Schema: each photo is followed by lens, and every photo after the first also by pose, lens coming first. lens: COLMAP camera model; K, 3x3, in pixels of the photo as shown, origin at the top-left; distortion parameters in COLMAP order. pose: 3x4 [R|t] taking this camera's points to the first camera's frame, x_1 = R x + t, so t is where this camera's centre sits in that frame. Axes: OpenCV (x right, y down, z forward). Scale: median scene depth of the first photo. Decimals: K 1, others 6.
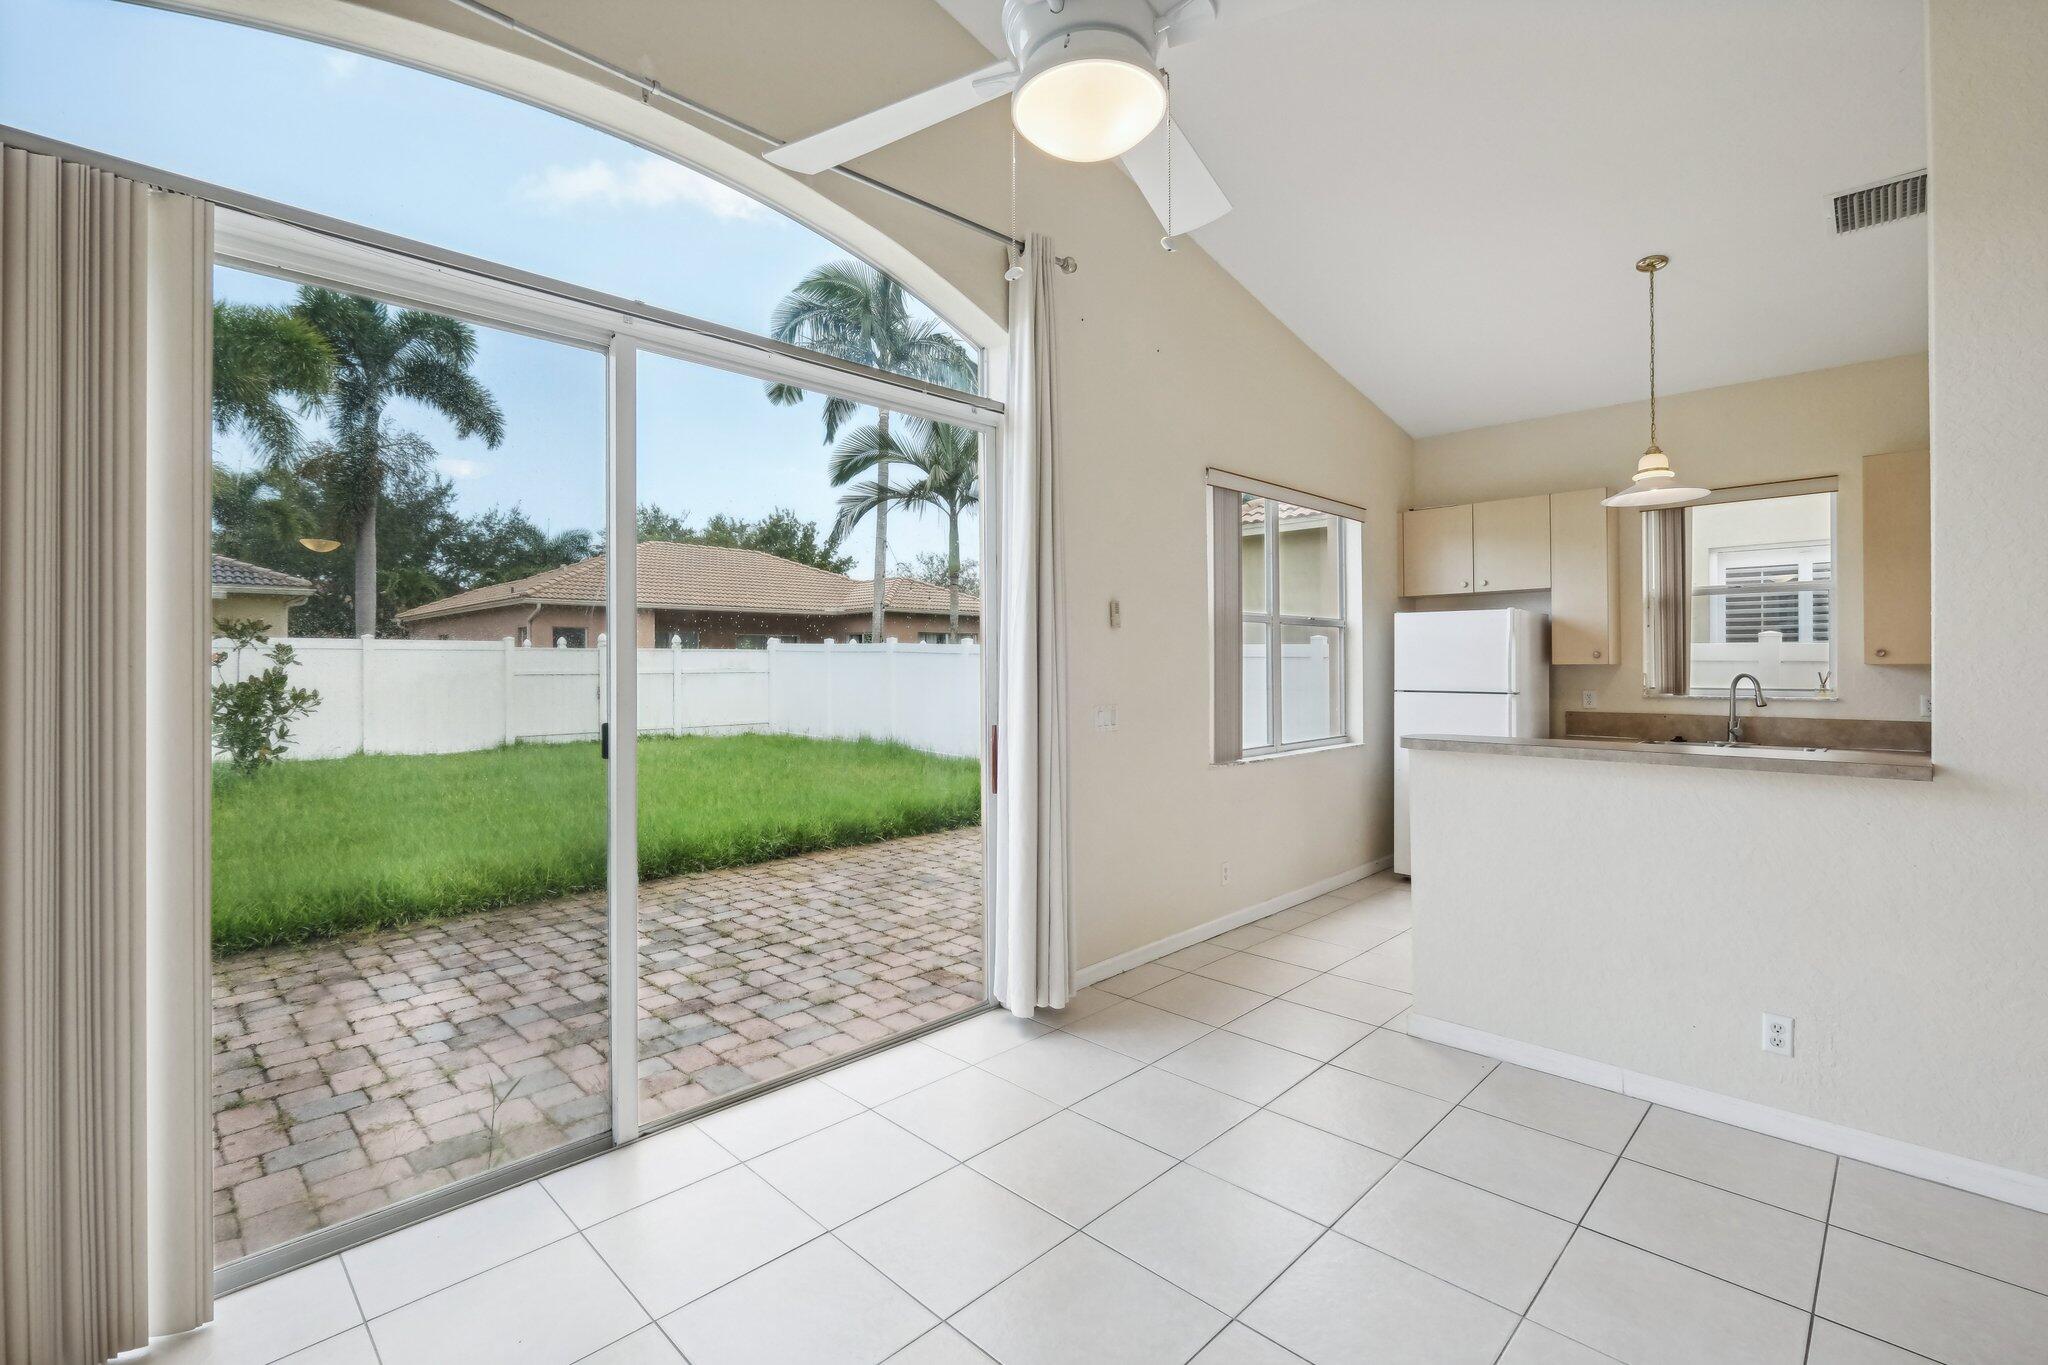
lens RADIAL K [[898.8, 0, 1016.5], [0, 898.8, 661.6], [0, 0, 1]] dist [-0.002504, -0.000298]
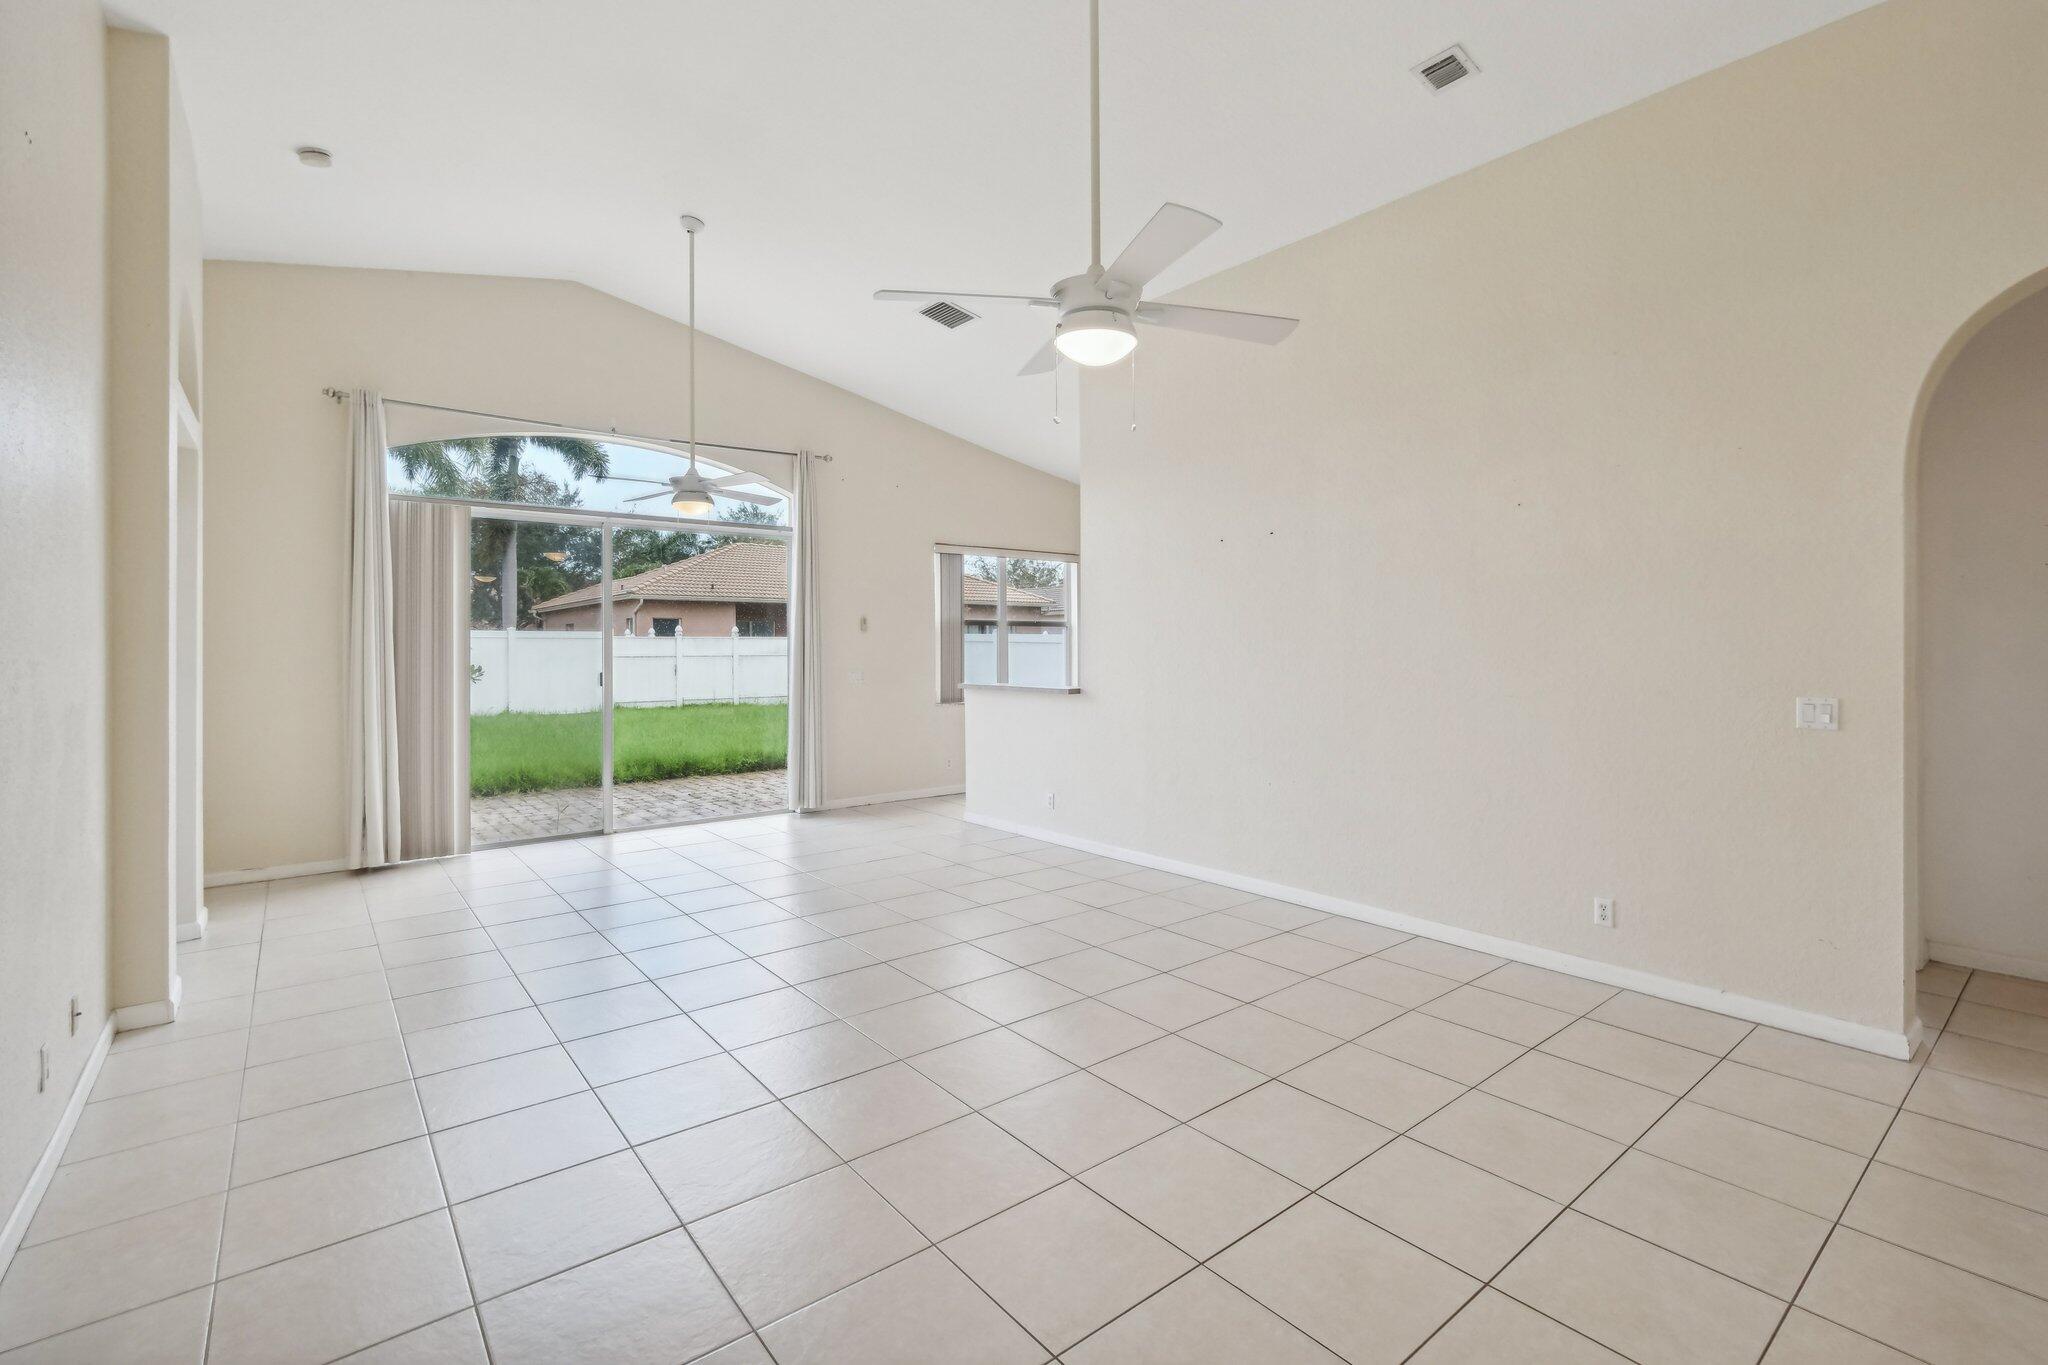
lens RADIAL K [[898.8, 0, 1018.9], [0, 898.8, 645.1], [0, 0, 1]] dist [-0.002504, -0.000298]
pose [[0.993982, -0.001384, -0.109534, 0.371000], [0.001346, 0.999999, -0.000424, -0.003004], [0.109534, 0.000274, 0.993983, -0.522366]]
